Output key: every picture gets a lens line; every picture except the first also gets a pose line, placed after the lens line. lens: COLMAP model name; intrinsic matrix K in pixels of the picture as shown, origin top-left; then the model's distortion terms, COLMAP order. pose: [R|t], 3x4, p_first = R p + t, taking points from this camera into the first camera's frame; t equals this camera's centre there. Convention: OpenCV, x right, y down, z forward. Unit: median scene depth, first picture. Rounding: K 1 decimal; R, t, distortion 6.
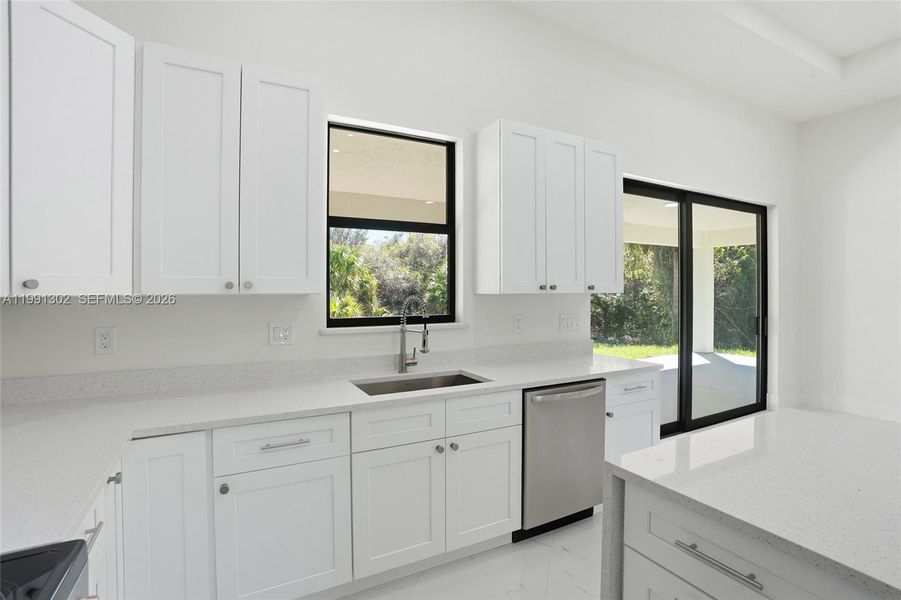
lens RADIAL K [[432.0, 0, 449.7], [0, 432.0, 294.3], [0, 0, 1]] dist [-0.000302, 0.000008]
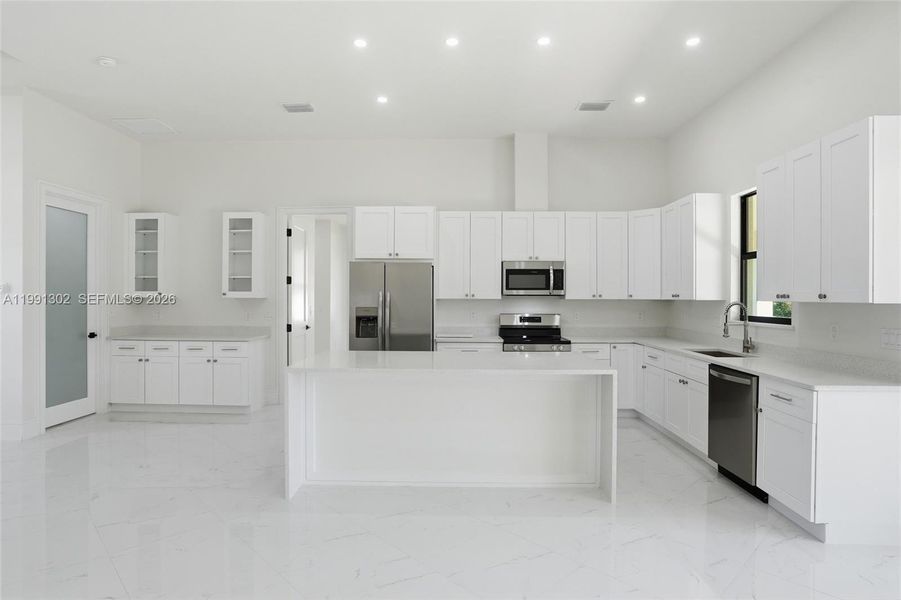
lens RADIAL K [[495.1, 0, 452.2], [0, 495.1, 302.6], [0, 0, 1]] dist [0.024642, 0.000709]
pose [[-0.473854, 0.007755, -0.880569, 1.890768], [-0.014507, 0.999757, 0.016612, -0.007477], [0.880484, 0.020646, -0.473626, 0.916566]]
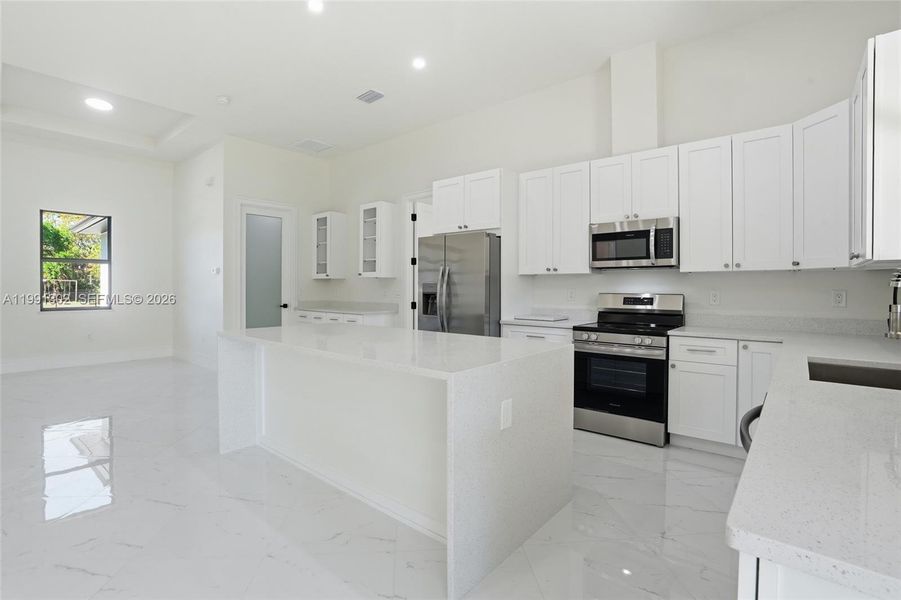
lens RADIAL K [[437.3, 0, 449.7], [0, 437.3, 294.4], [0, 0, 1]] dist [-0.017068, 0.000649]
pose [[-0.923229, 0.006312, -0.384197, 0.804297], [-0.005371, 0.999555, 0.029329, 0.043409], [0.384212, 0.029141, -0.922785, 1.290963]]
